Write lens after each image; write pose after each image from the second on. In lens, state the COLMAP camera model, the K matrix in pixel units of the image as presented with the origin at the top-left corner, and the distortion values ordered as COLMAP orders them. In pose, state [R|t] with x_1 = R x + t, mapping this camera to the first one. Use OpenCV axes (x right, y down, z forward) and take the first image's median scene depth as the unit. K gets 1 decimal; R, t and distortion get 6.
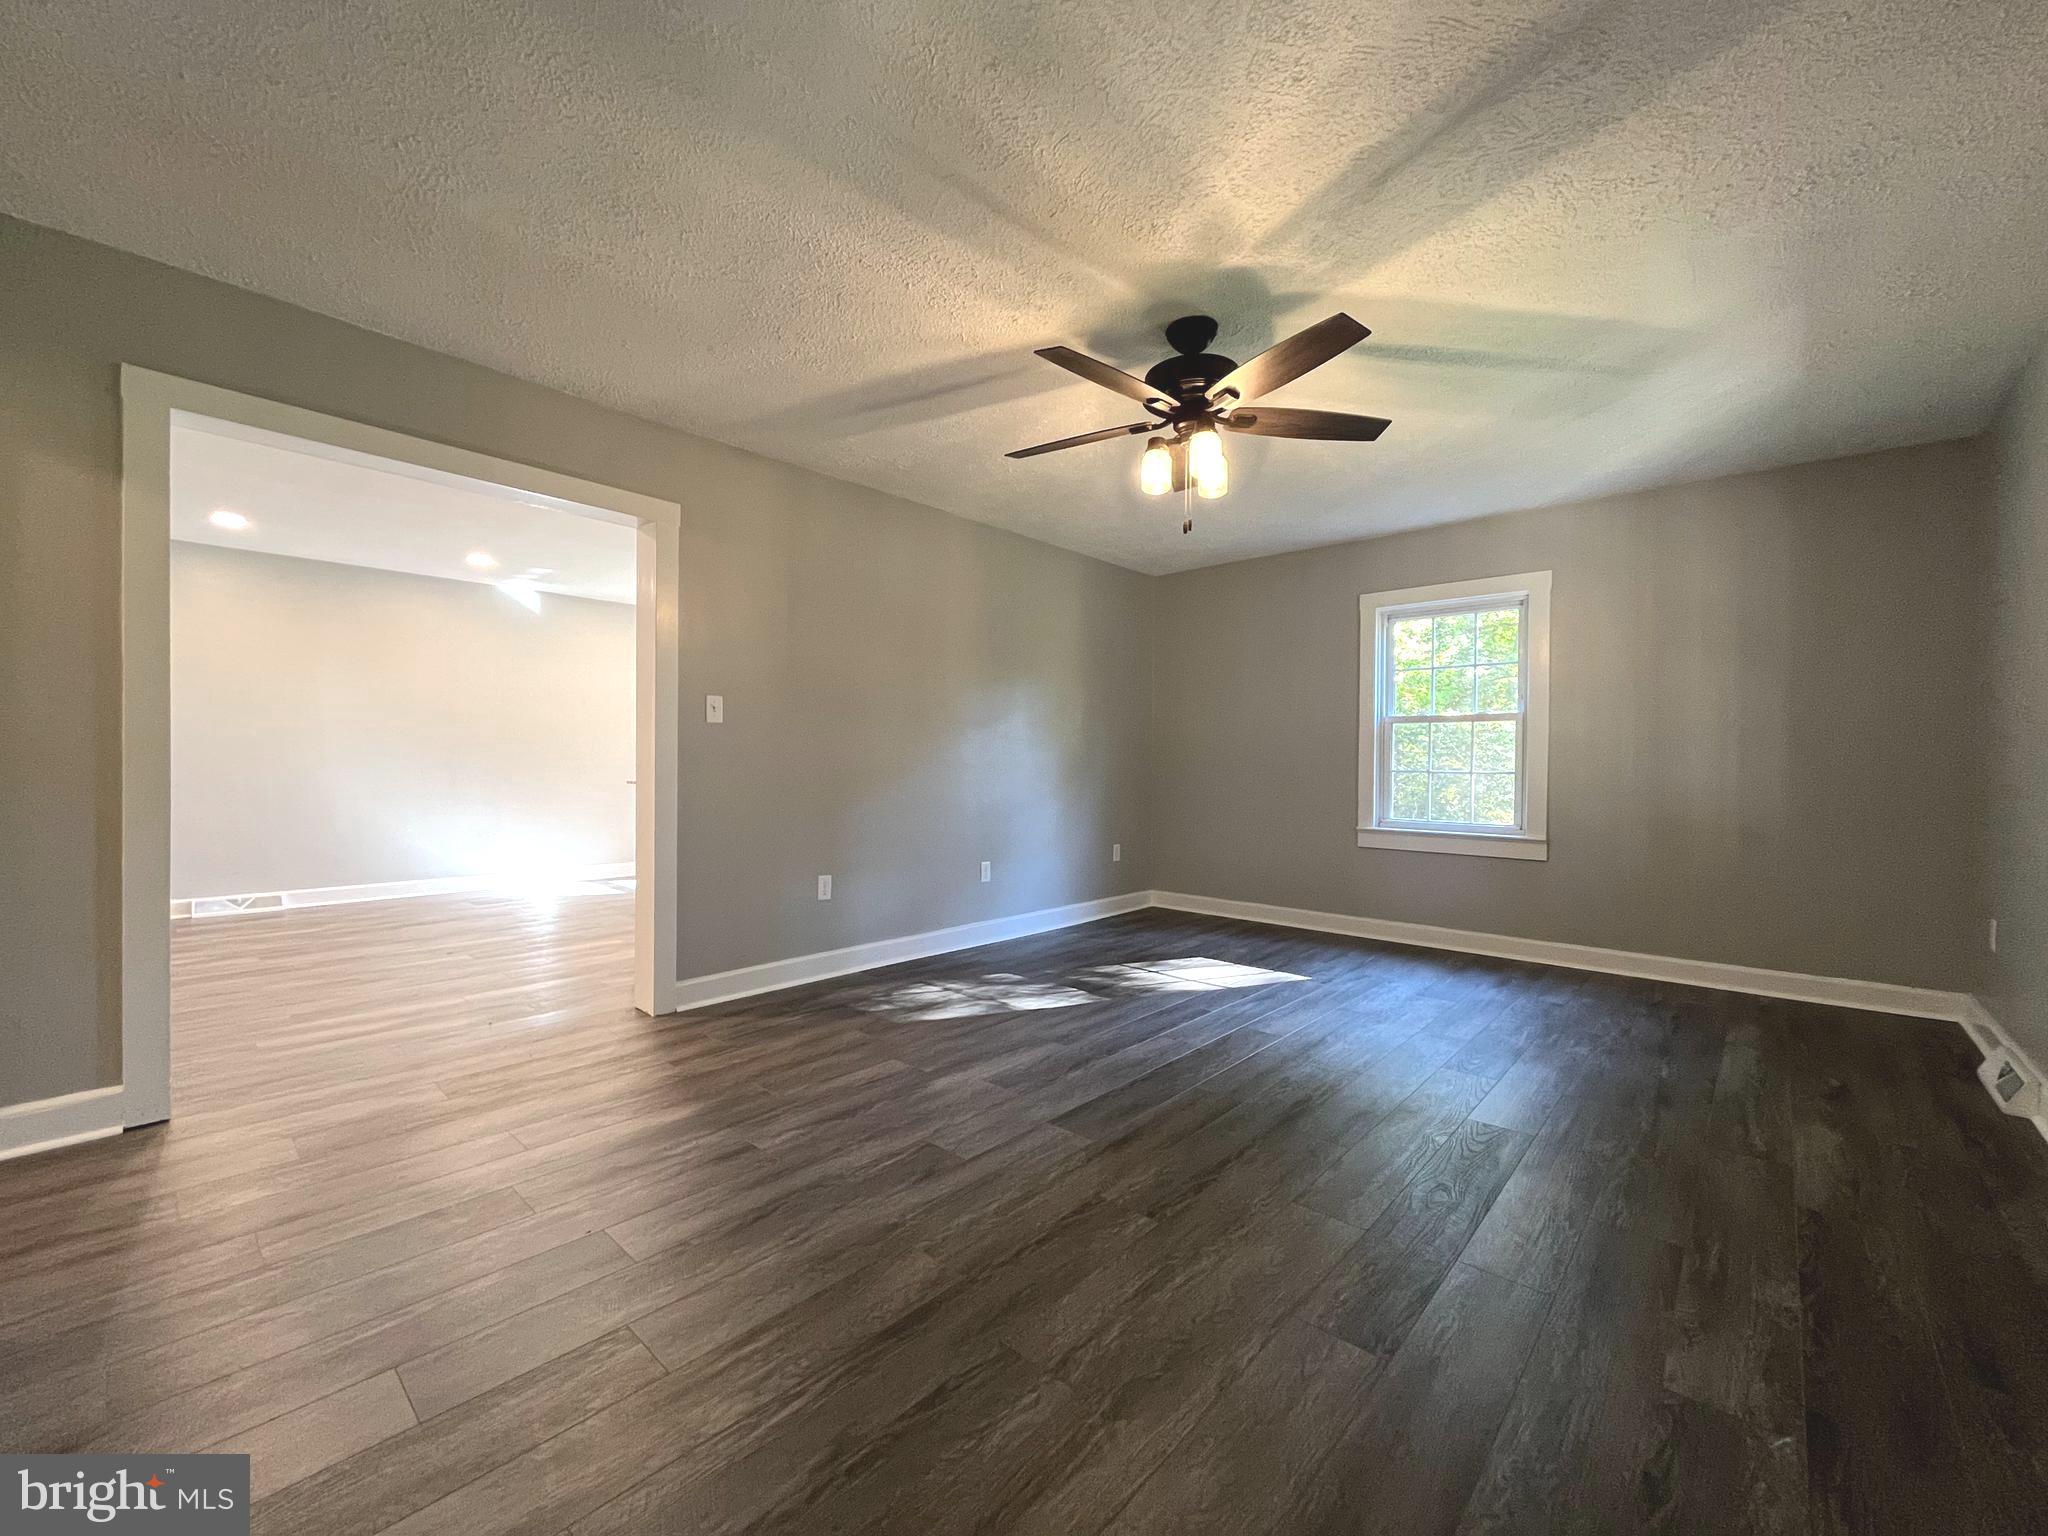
lens RADIAL K [[826.4, 0, 1017.2], [0, 826.4, 764.1], [0, 0, 1]] dist [-0.002217, -0.000501]
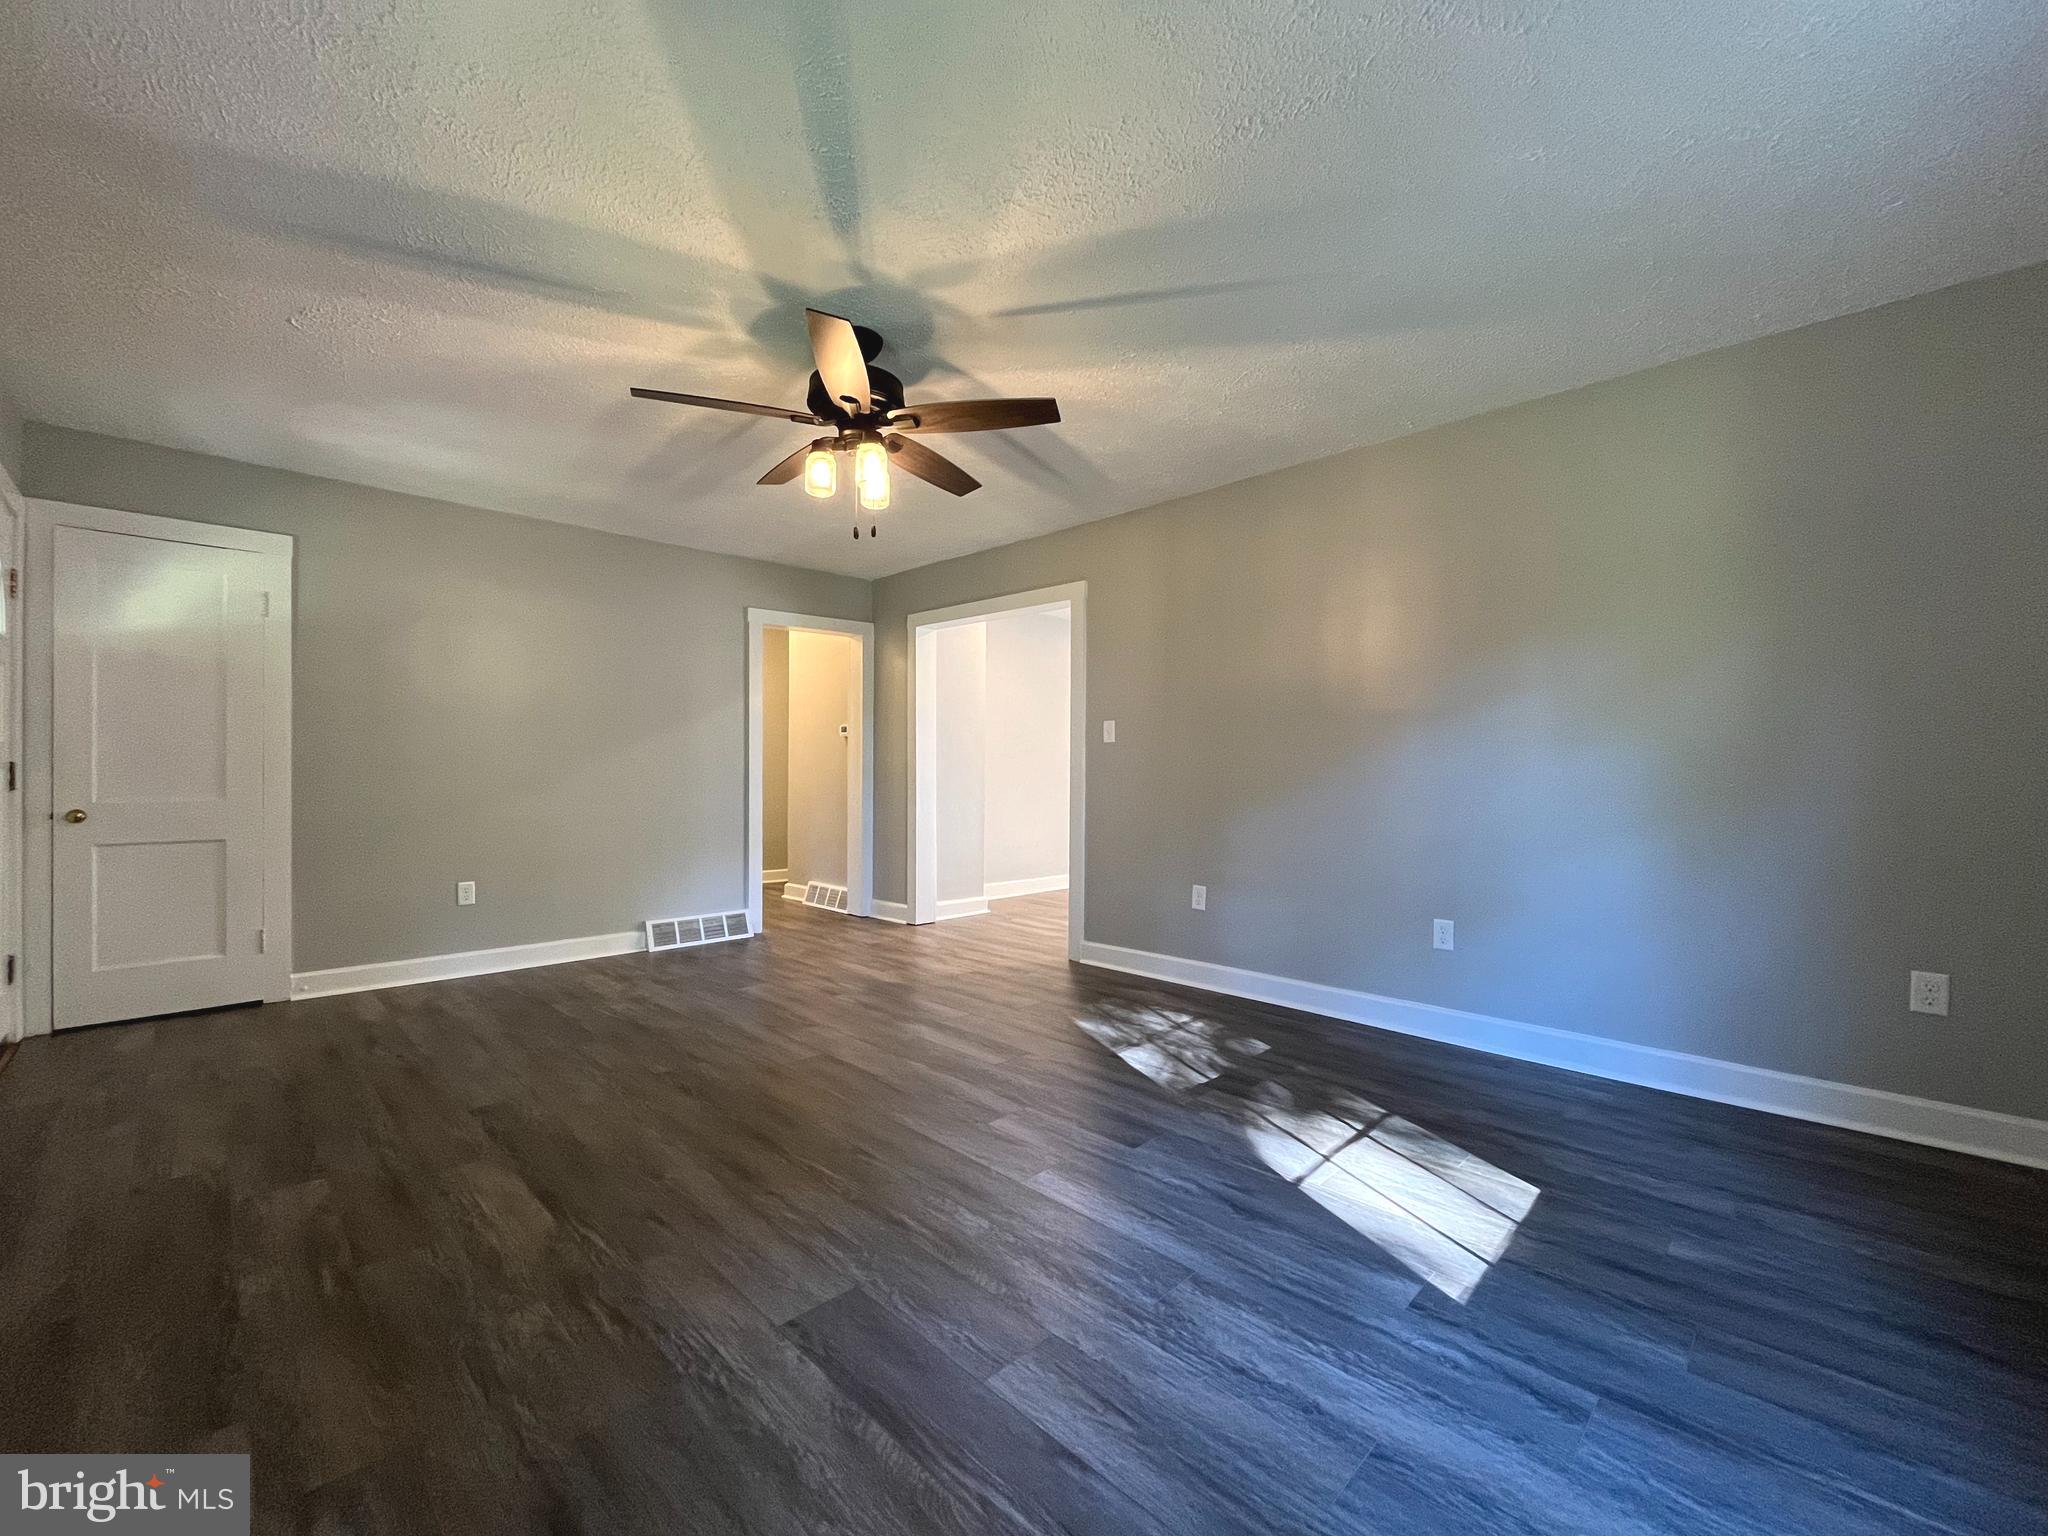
lens RADIAL K [[826.4, 0, 1018.1], [0, 826.4, 766.4], [0, 0, 1]] dist [-0.002217, -0.000501]
pose [[-0.048958, -0.015994, -0.998673, 0.850228], [-0.002885, 0.999870, -0.015872, 0.005475], [0.998797, 0.002104, -0.048997, 0.885464]]
